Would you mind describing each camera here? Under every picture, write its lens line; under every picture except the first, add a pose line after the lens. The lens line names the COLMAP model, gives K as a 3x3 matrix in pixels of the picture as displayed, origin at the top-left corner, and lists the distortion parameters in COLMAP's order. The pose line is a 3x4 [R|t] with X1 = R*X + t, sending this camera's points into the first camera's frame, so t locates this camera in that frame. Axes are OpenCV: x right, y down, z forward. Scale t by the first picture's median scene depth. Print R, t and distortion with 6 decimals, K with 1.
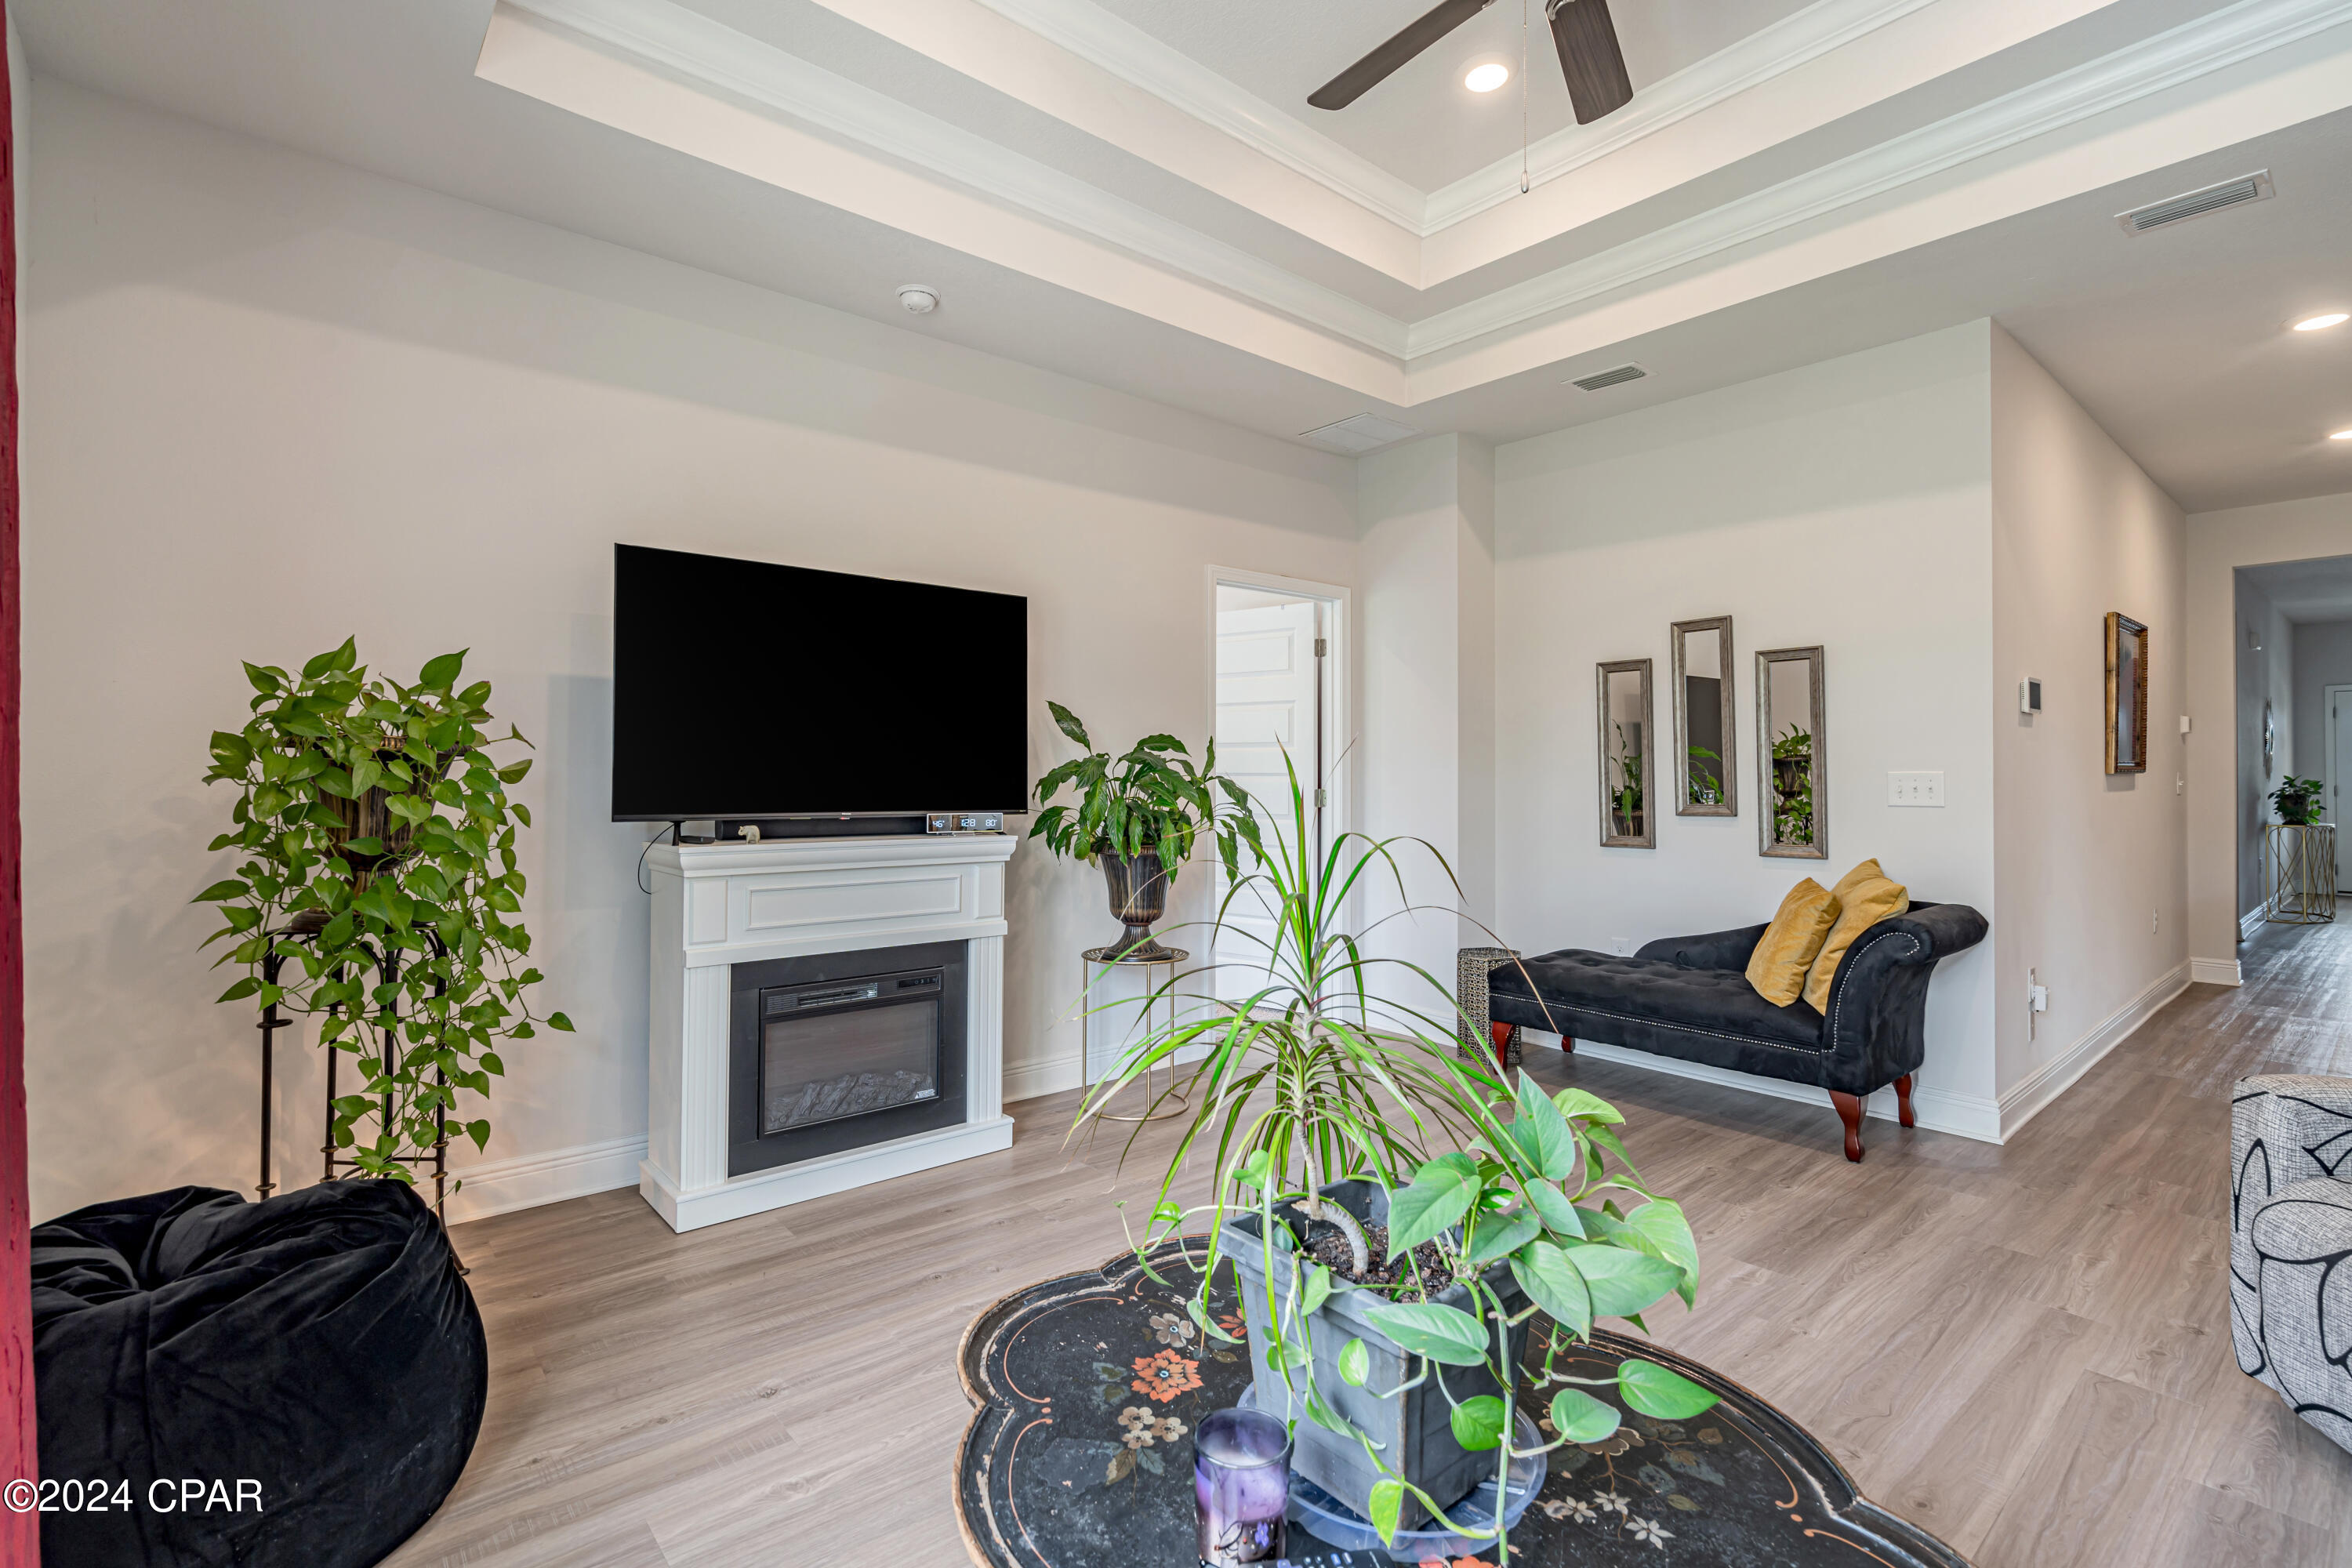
lens RADIAL K [[1076.1, 0, 1178.5], [0, 1076.1, 768.2], [0, 0, 1]] dist [0.001514, 0.000012]
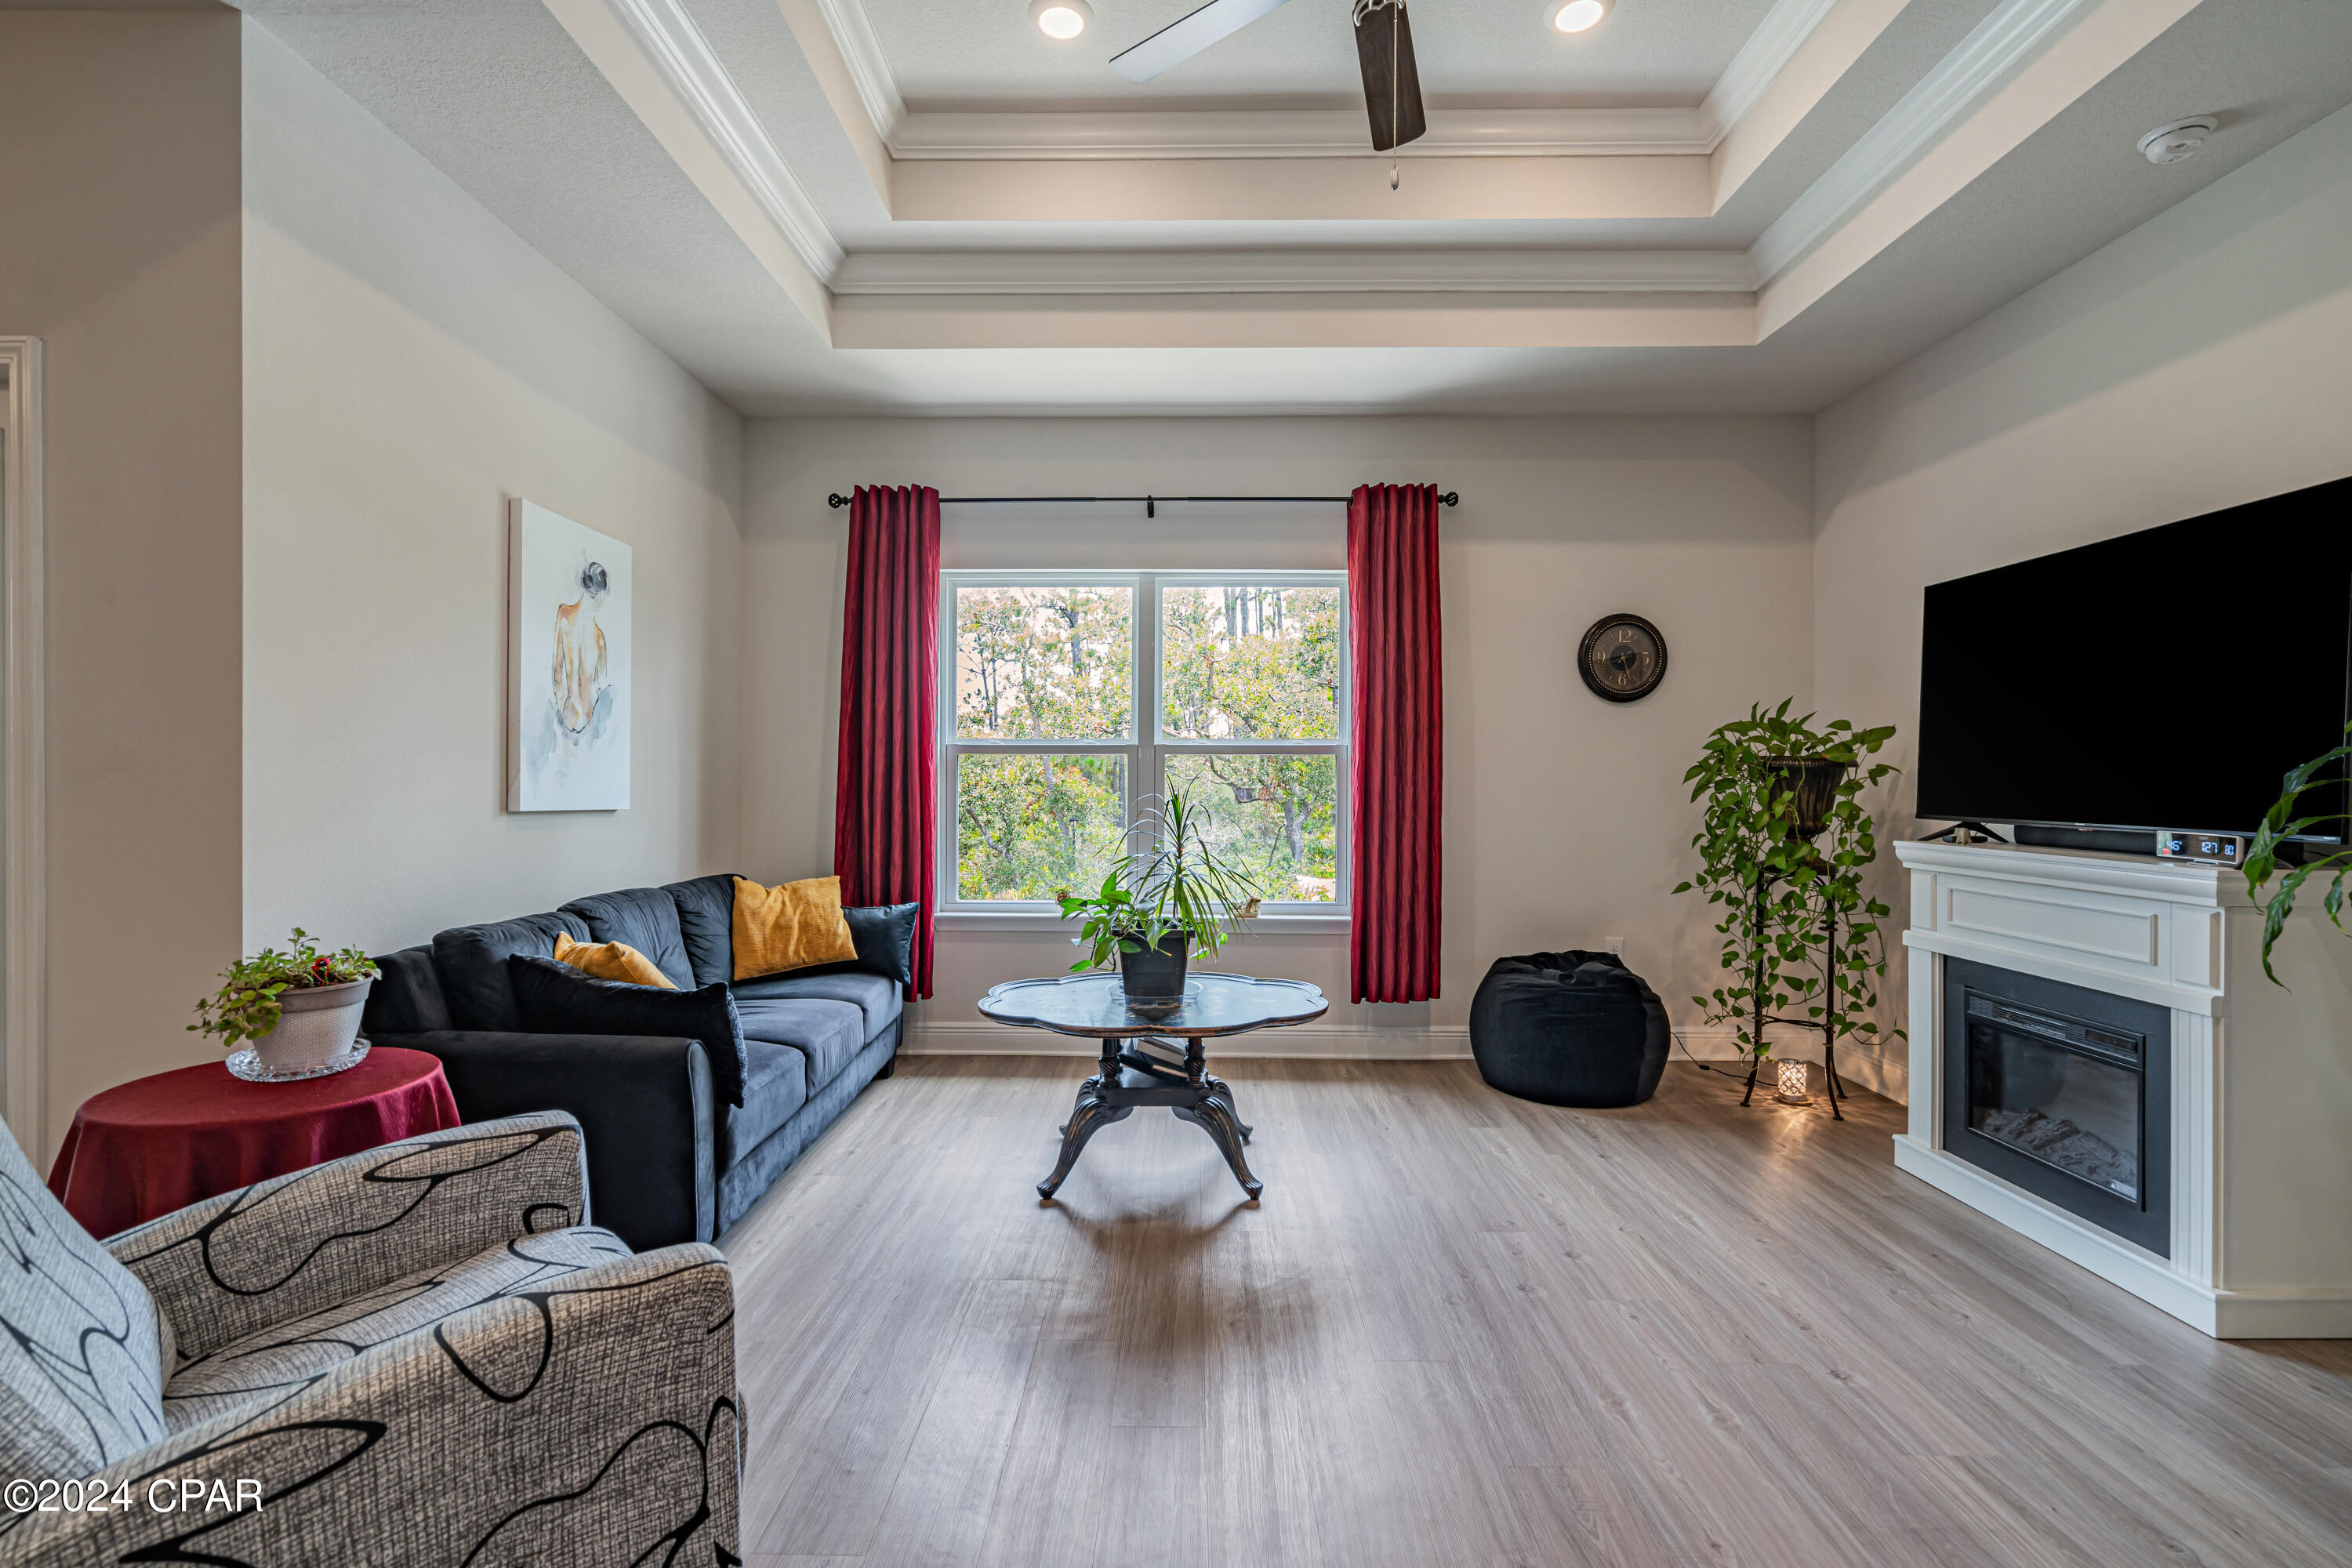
lens RADIAL K [[1068.5, 0, 1175.4], [0, 1068.5, 782.0], [0, 0, 1]] dist [0.000450, 0.001010]
pose [[-0.659165, -0.003022, -0.751993, 0.914564], [-0.000157, 0.999992, -0.003881, 0.012523], [0.751999, -0.002440, -0.659160, 1.136544]]
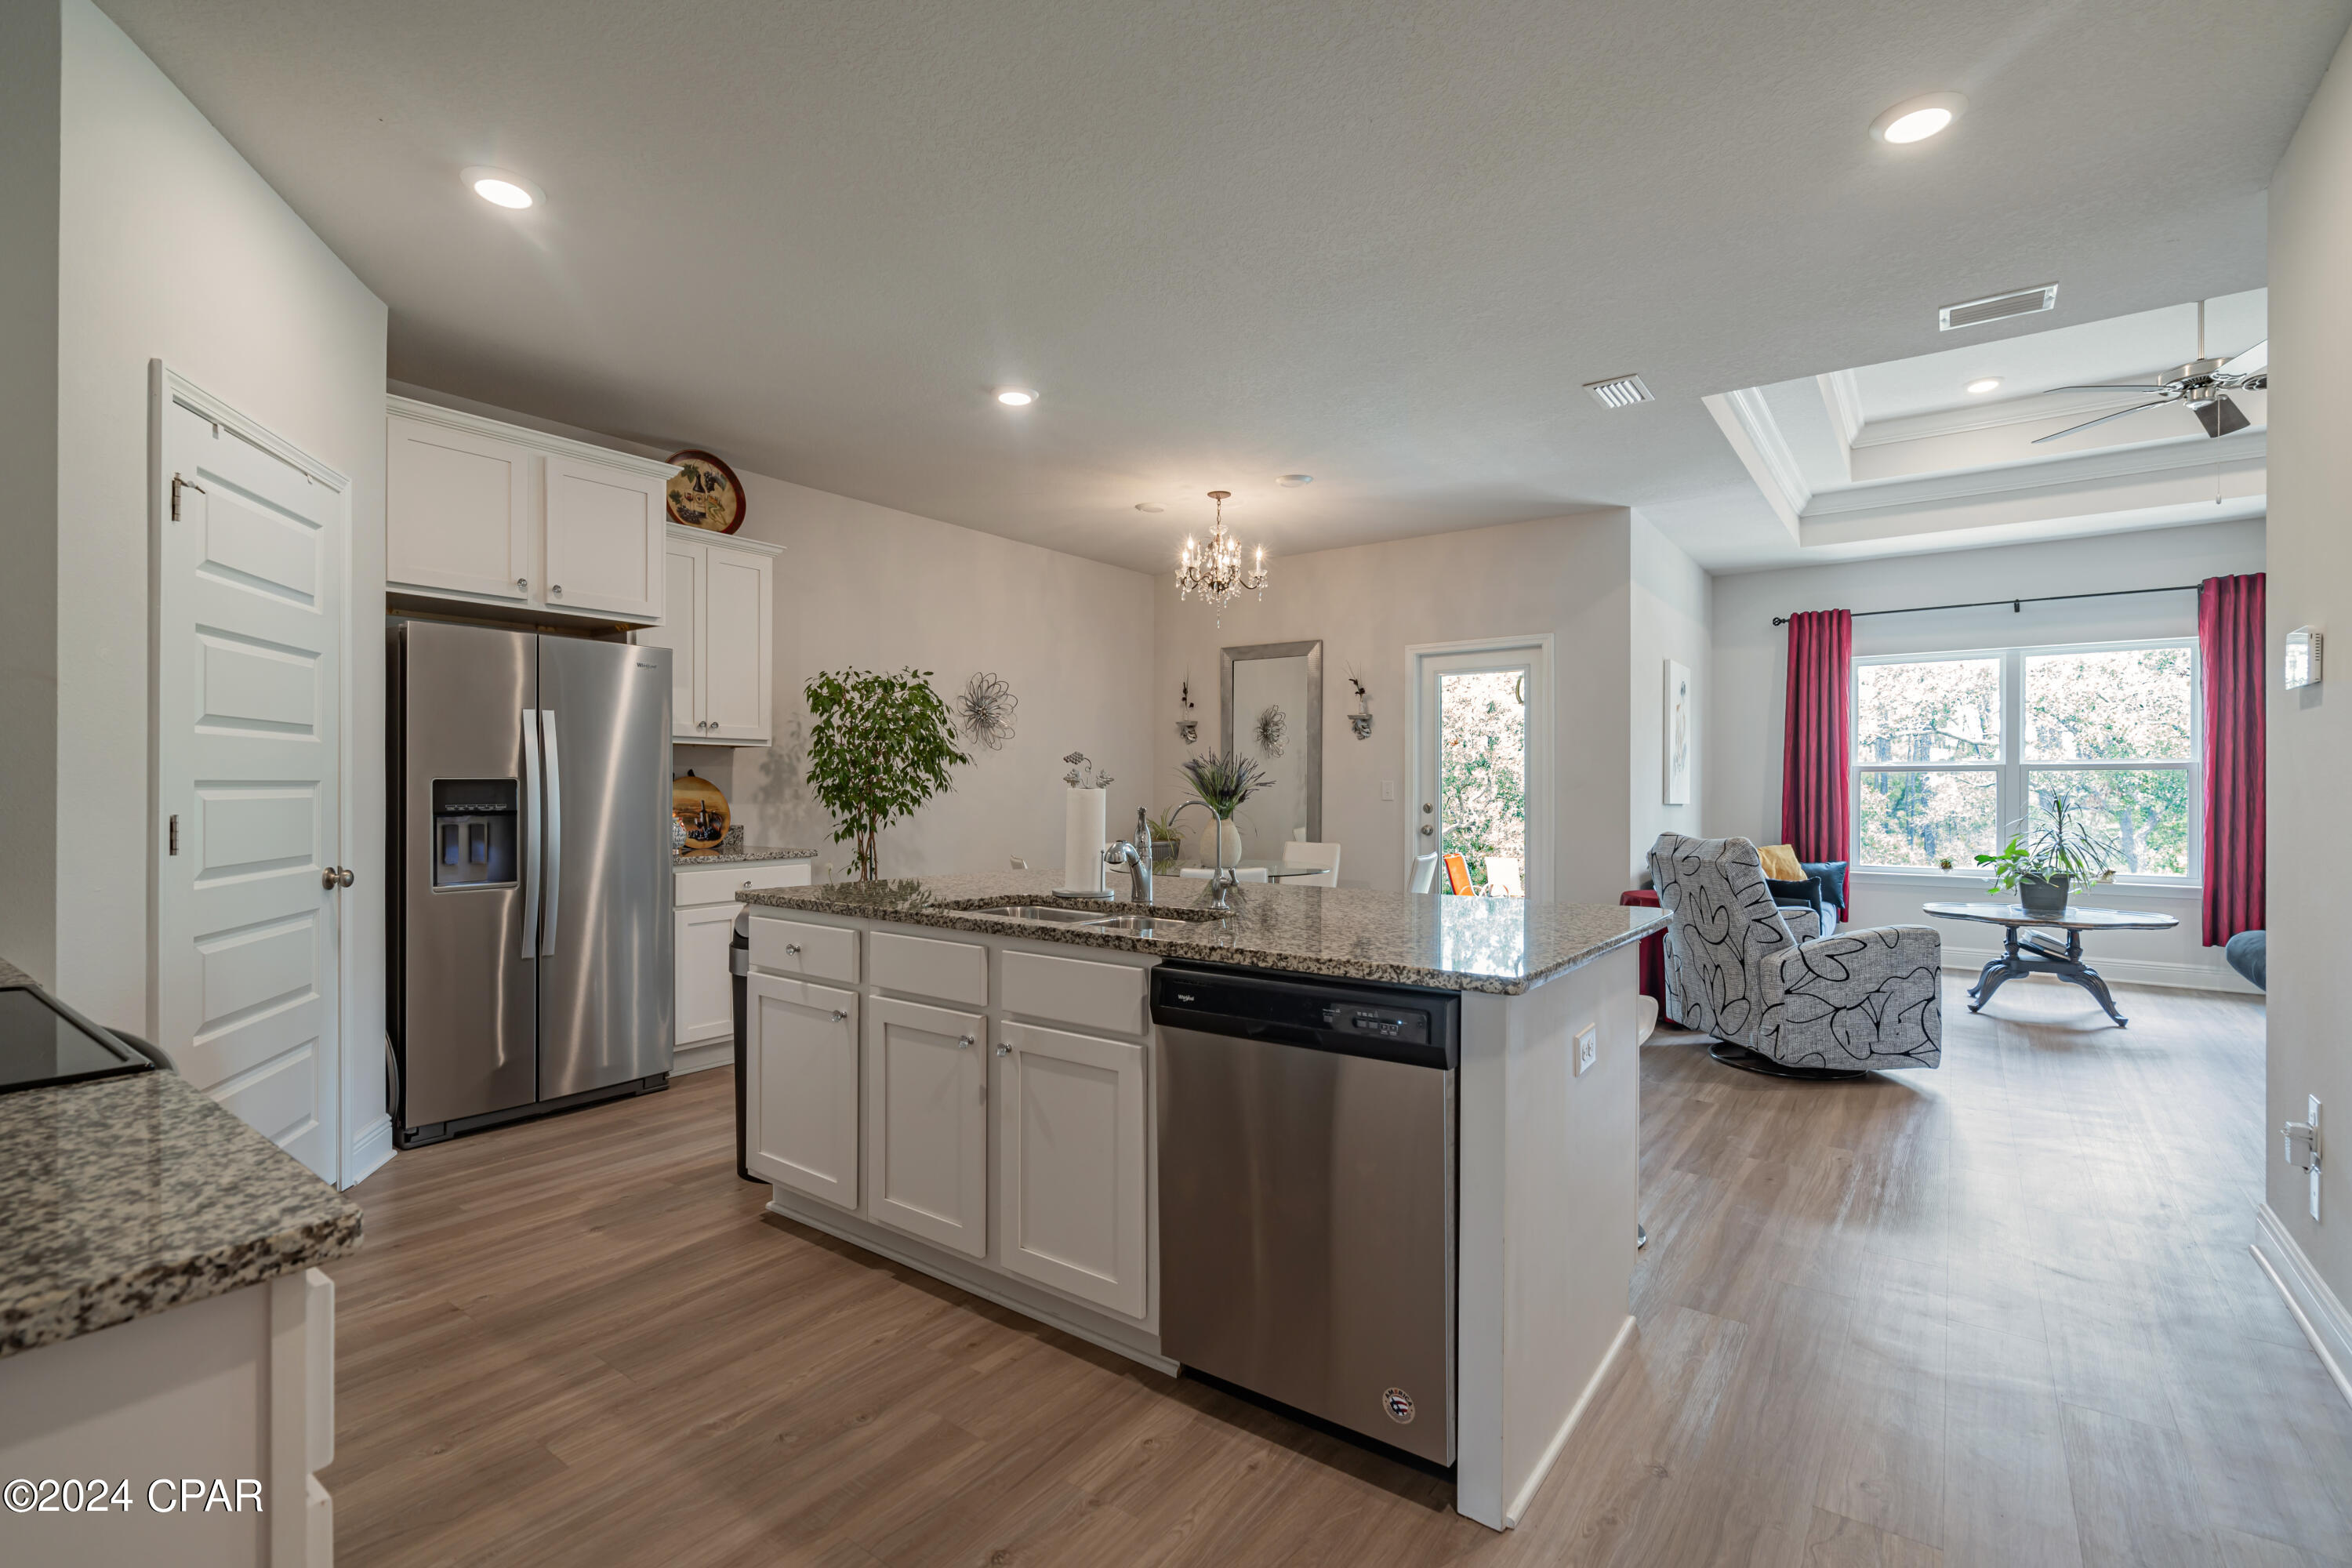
lens RADIAL K [[1062.6, 0, 1176.3], [0, 1062.6, 787.0], [0, 0, 1]] dist [0.000806, 0.000367]
pose [[-0.973186, -0.002663, -0.230004, 2.083714], [-0.001485, 0.999985, -0.005292, 0.015325], [0.230014, -0.004809, -0.973175, 1.915414]]
